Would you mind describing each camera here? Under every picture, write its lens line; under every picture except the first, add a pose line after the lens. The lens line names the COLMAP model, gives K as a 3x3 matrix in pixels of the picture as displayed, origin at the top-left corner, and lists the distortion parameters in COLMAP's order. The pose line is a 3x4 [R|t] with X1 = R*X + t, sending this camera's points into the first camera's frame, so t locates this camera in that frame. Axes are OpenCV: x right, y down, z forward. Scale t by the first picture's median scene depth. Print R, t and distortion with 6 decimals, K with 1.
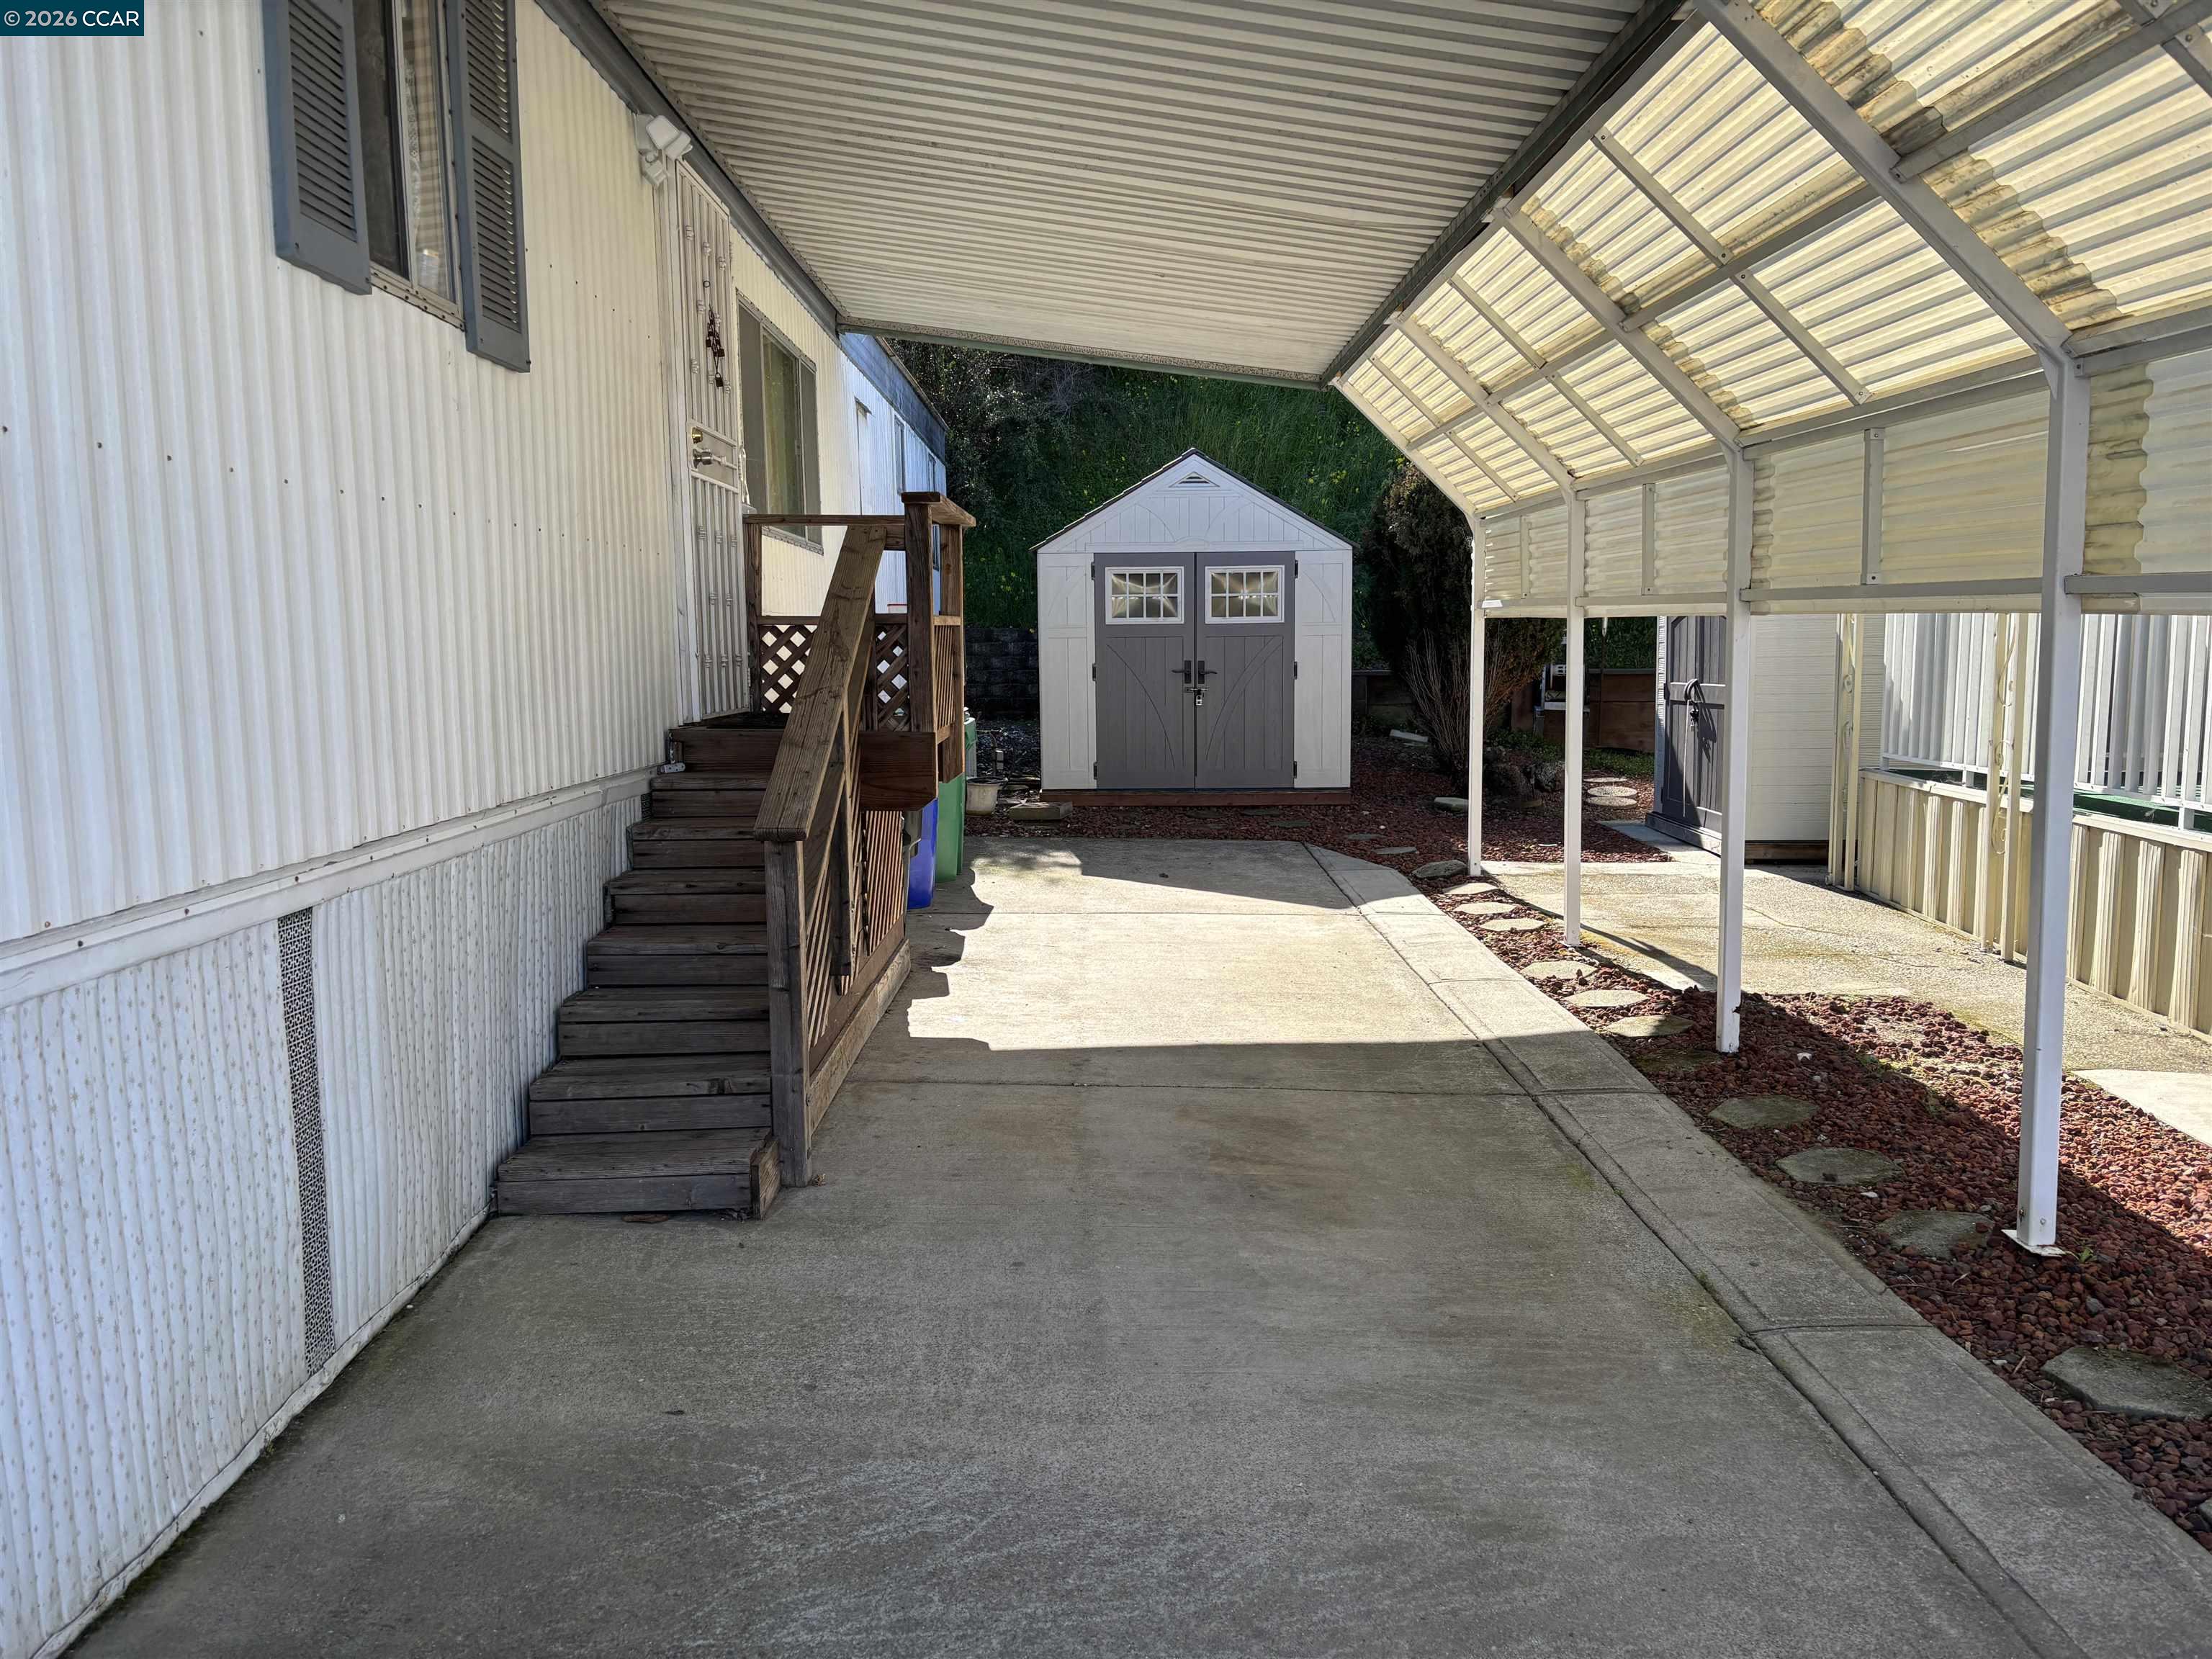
lens RADIAL K [[1677.9, 0, 1104.3], [0, 1677.9, 824.7], [0, 0, 1]] dist [0.027474, -0.036533]
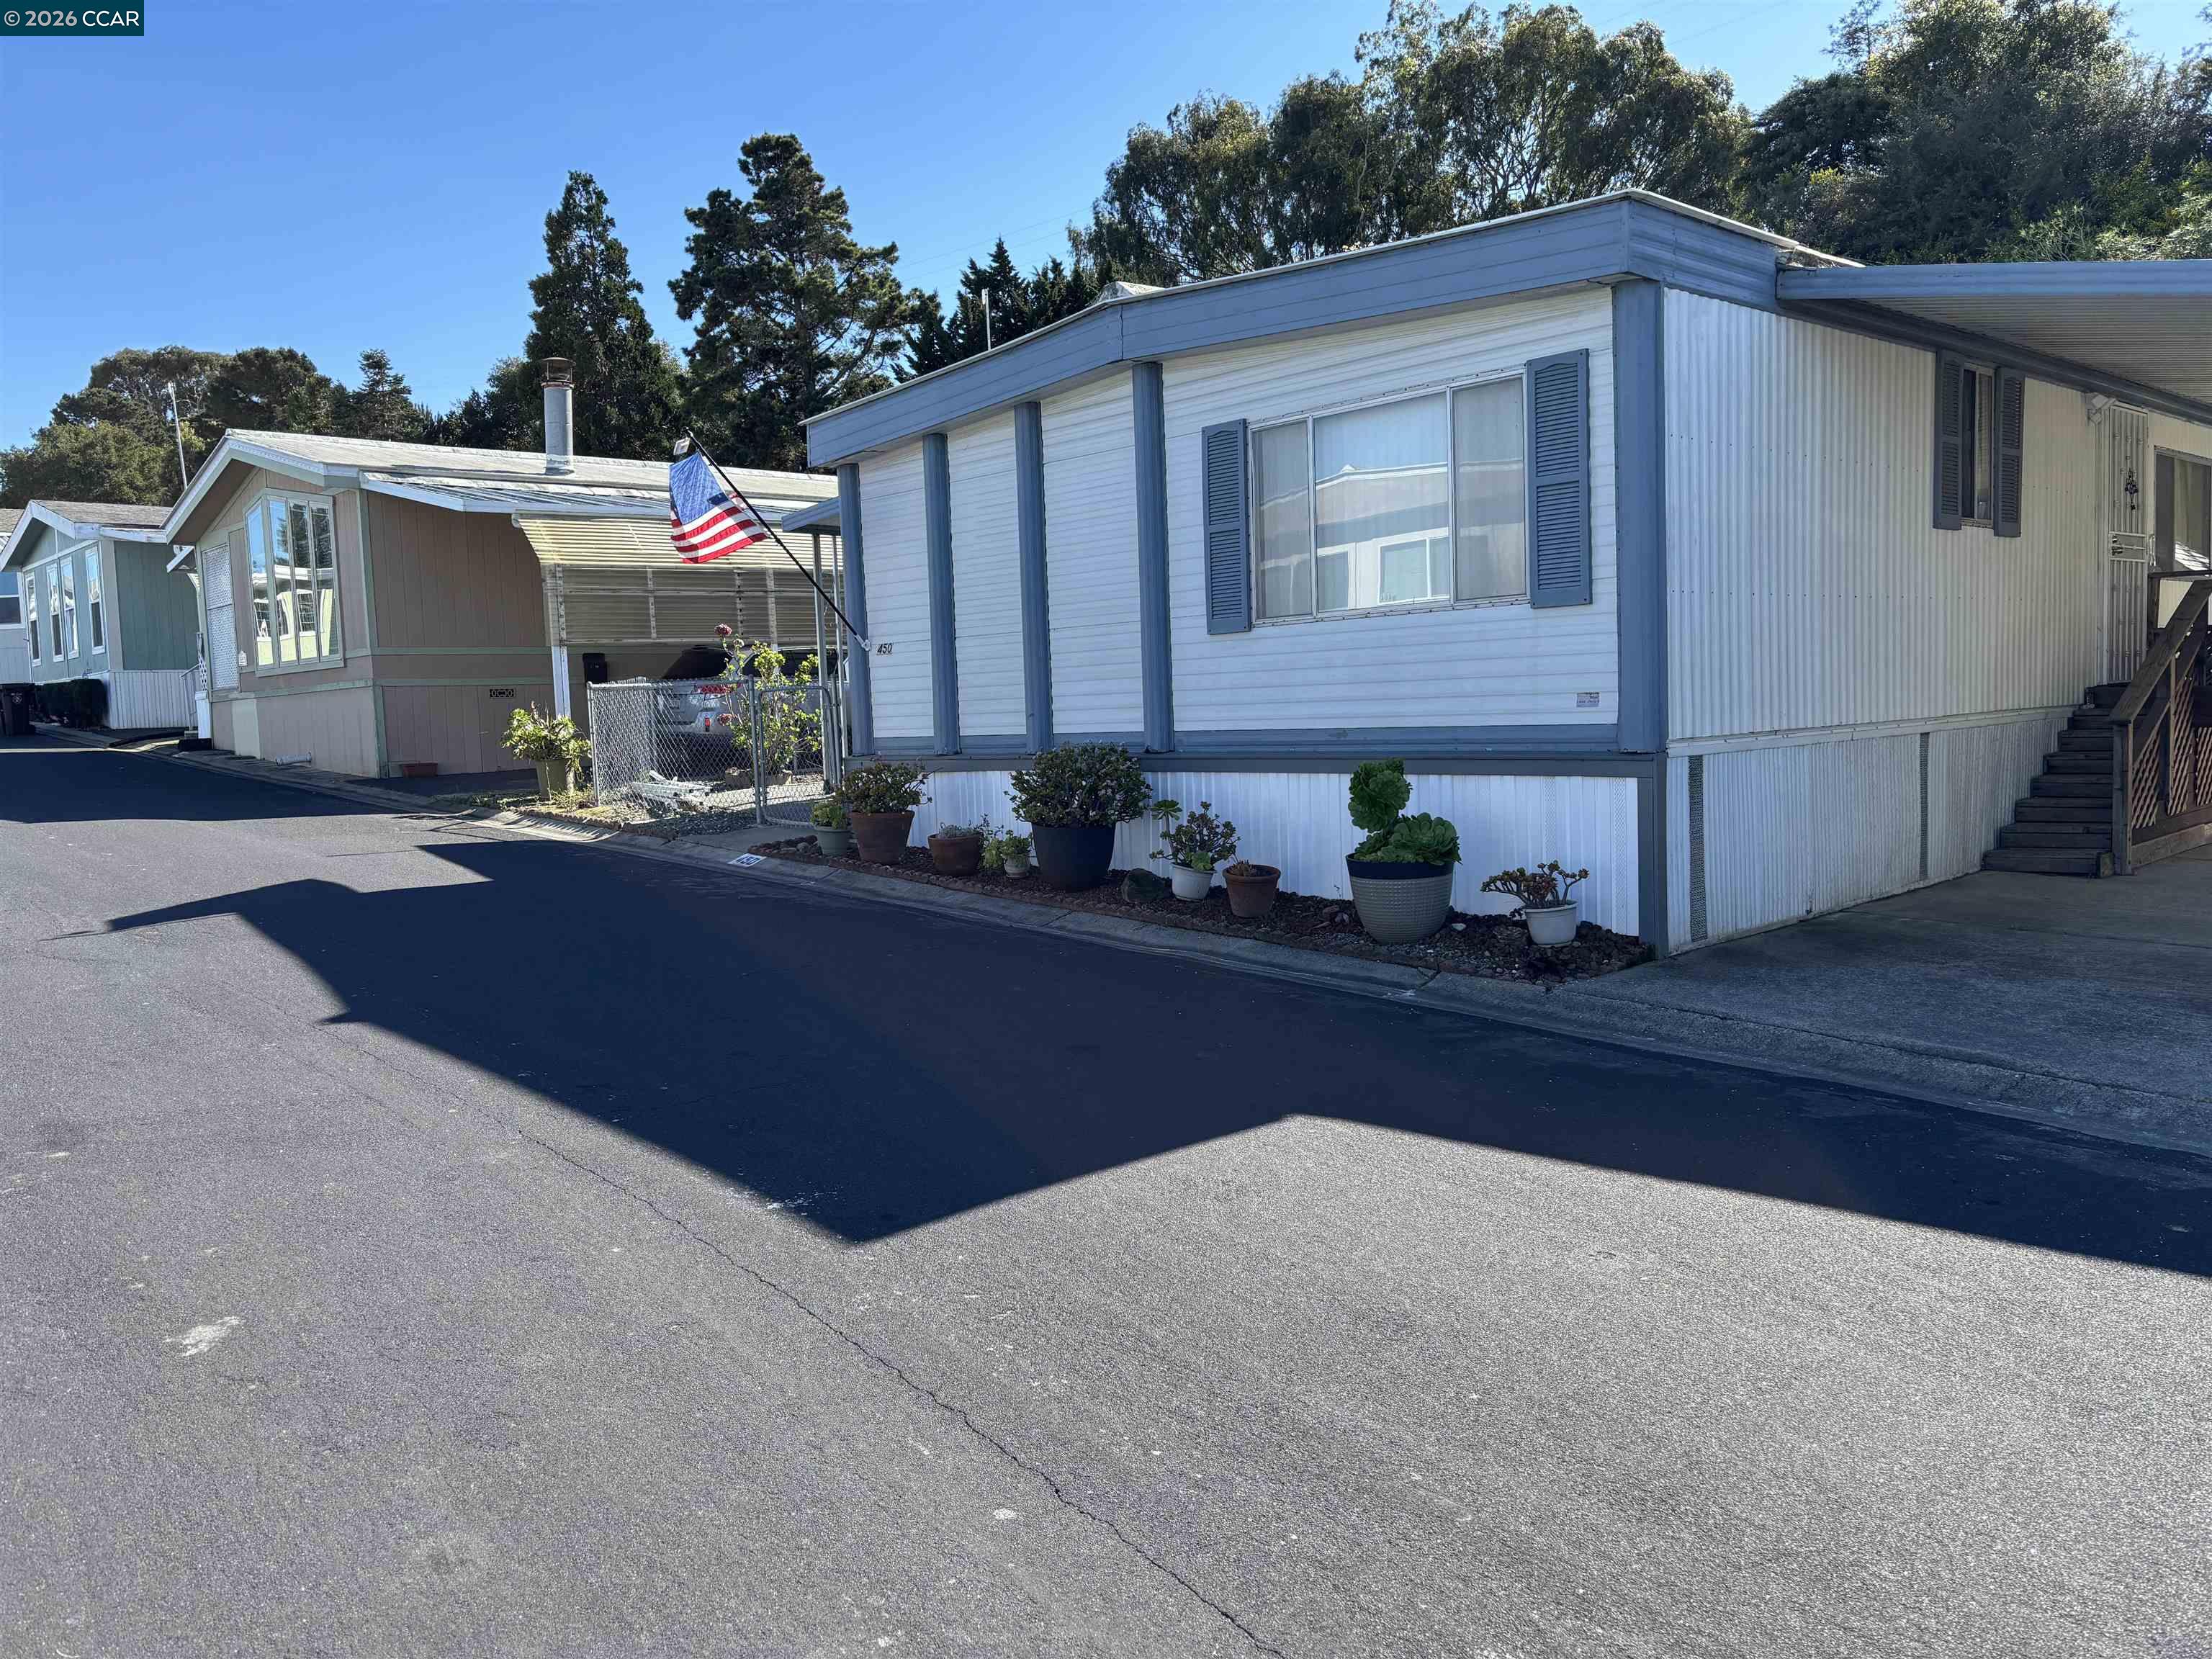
lens RADIAL K [[1677.9, 0, 1105.0], [0, 1677.9, 821.9], [0, 0, 1]] dist [0.027474, -0.036533]
pose [[0.675003, 0.047863, -0.736261, 0.587542], [-0.058650, 0.998217, 0.011123, 0.199883], [0.735481, 0.035674, 0.676606, -1.631049]]
